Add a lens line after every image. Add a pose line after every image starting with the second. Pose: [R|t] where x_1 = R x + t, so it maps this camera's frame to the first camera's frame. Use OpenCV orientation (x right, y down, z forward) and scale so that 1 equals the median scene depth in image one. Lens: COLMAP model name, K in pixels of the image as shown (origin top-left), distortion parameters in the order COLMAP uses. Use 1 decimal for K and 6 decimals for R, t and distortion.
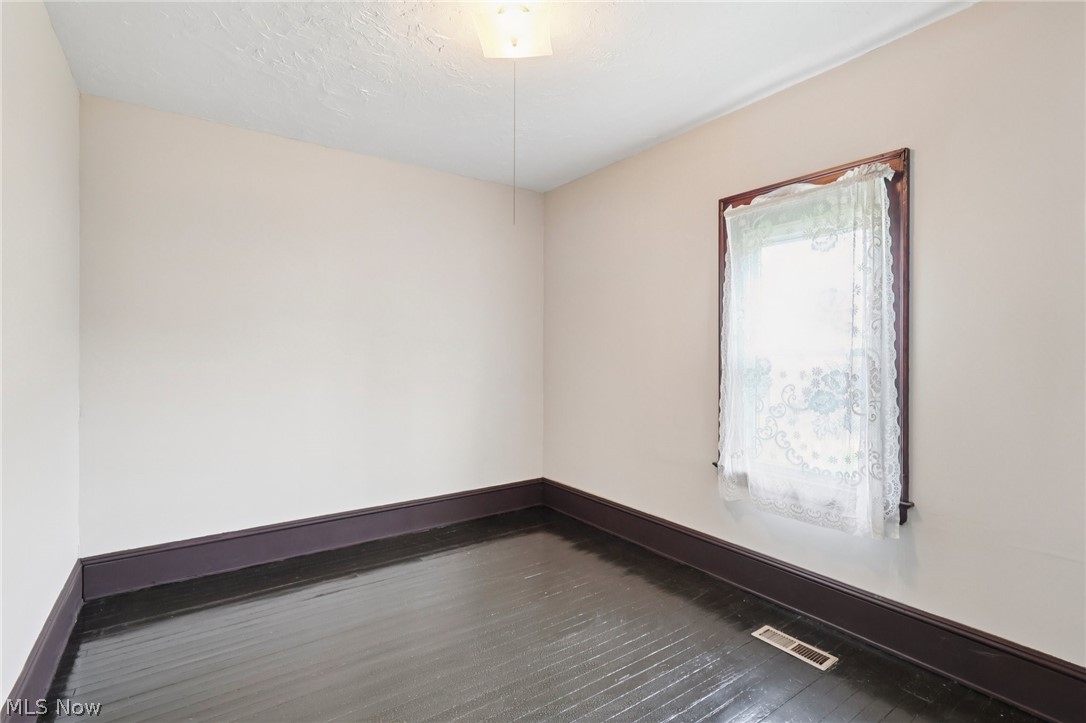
lens RADIAL K [[503.1, 0, 542.0], [0, 503.1, 363.5], [0, 0, 1]] dist [-0.000612, 0.000070]
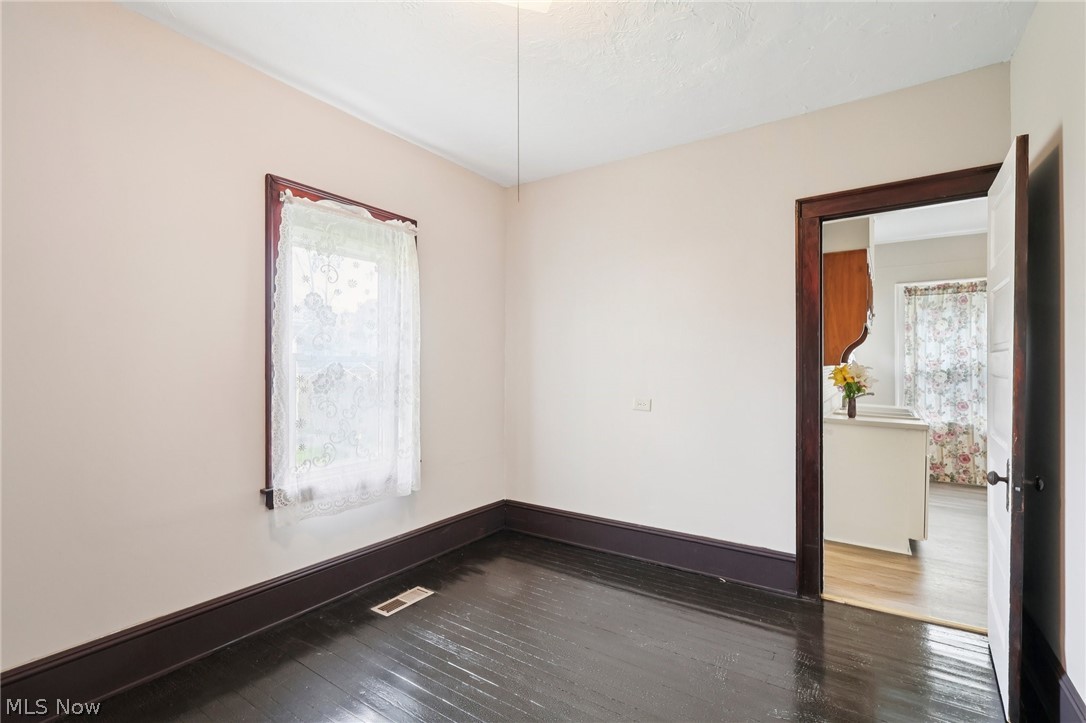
lens RADIAL K [[503.1, 0, 544.1], [0, 503.1, 365.5], [0, 0, 1]] dist [-0.000612, 0.000070]
pose [[-0.352918, -0.010478, 0.935596, -0.674070], [0.010309, 0.999833, 0.015086, -0.017765], [-0.935597, 0.014970, -0.352751, 0.991508]]
